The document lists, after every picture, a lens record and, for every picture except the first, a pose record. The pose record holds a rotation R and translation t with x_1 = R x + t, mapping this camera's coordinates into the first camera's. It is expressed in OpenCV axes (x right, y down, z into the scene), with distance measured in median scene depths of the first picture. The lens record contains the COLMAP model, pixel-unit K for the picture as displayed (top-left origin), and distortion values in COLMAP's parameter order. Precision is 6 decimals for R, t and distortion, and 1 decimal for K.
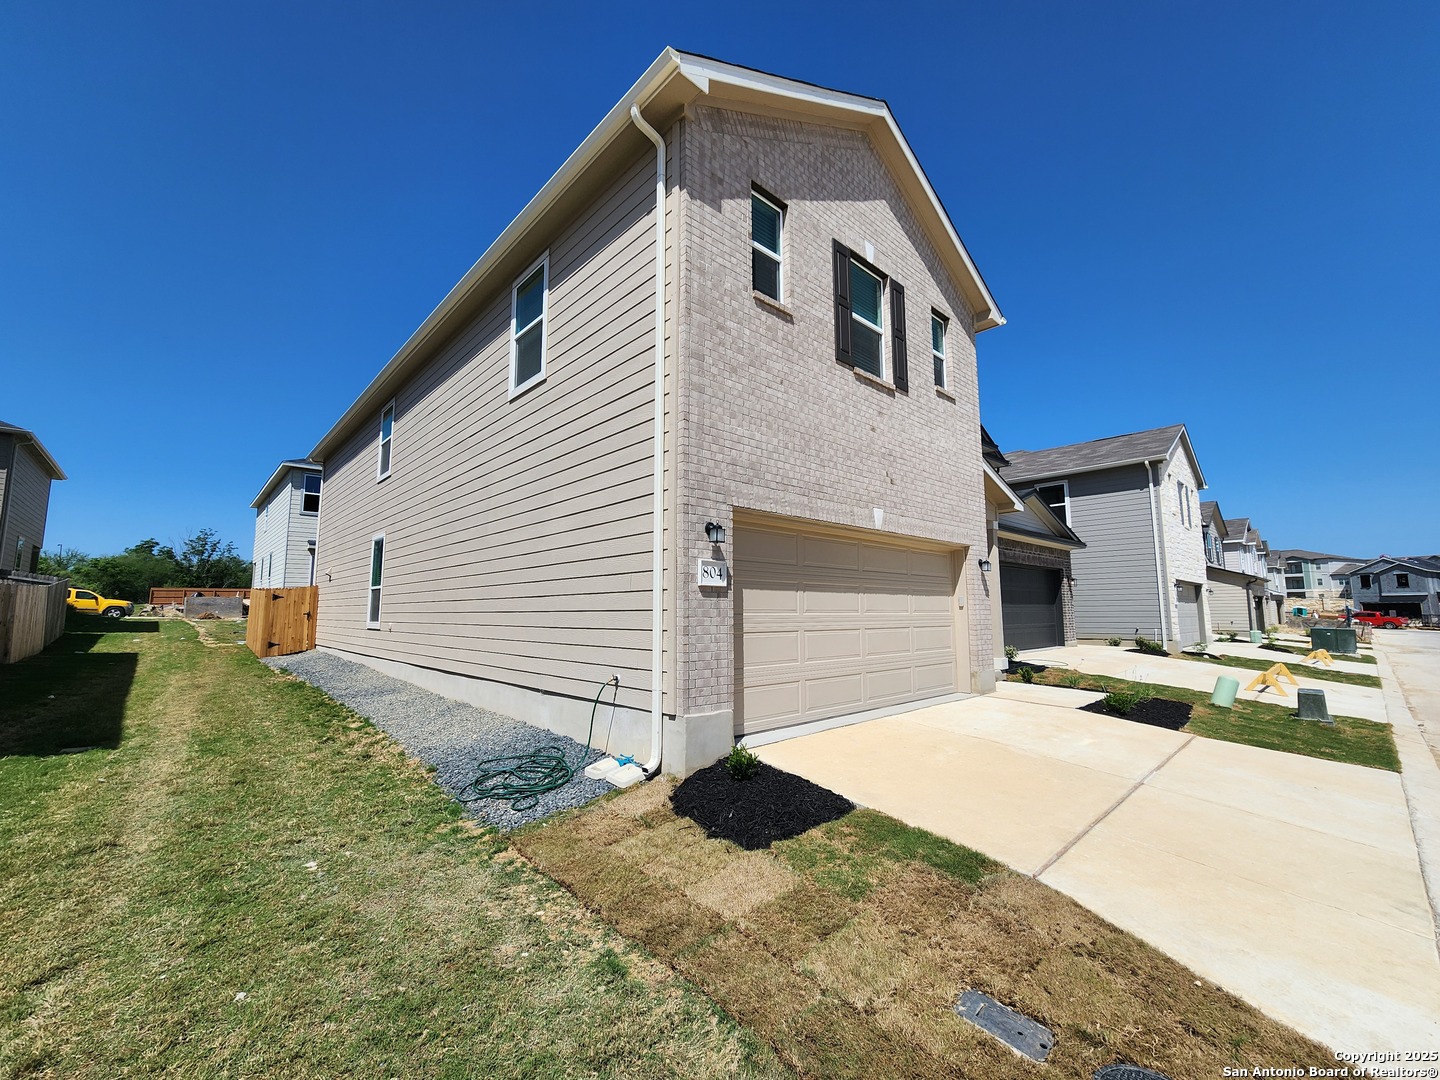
lens RADIAL K [[592.7, 0, 715.1], [0, 592.7, 542.7], [0, 0, 1]] dist [-0.000504, -0.000146]
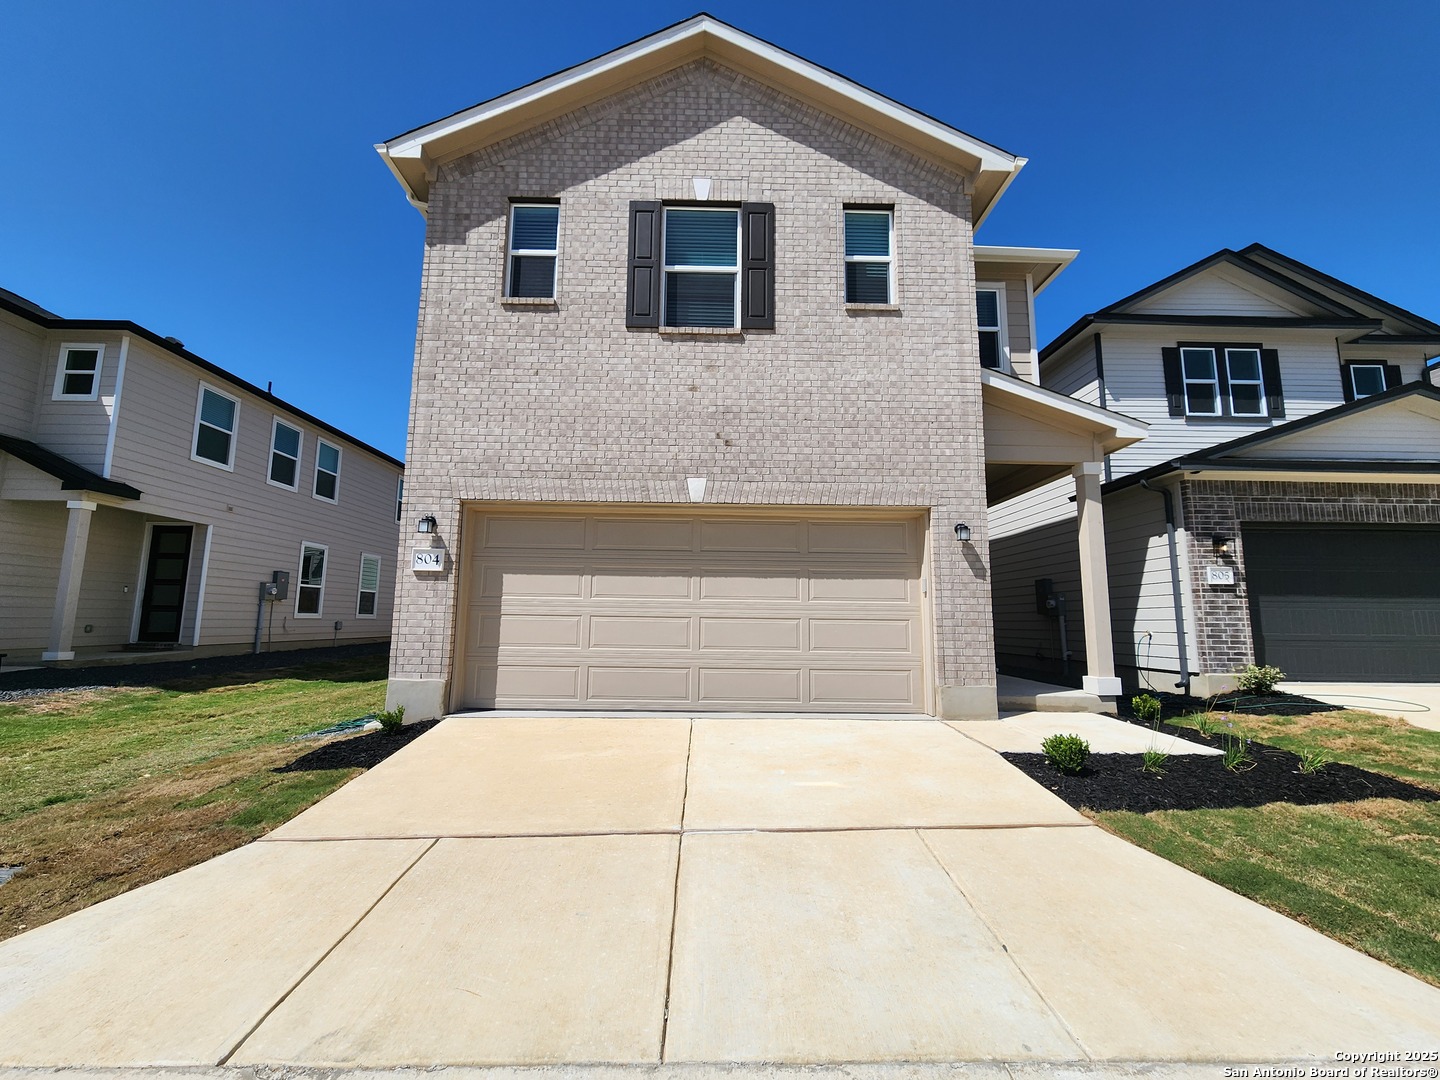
lens RADIAL K [[592.7, 0, 715.2], [0, 592.7, 533.7], [0, 0, 1]] dist [-0.000504, -0.000146]
pose [[0.742624, -0.075740, -0.665412, 0.982546], [0.062953, 0.997080, -0.043234, 0.071130], [0.666743, -0.009783, 0.745223, 0.422008]]
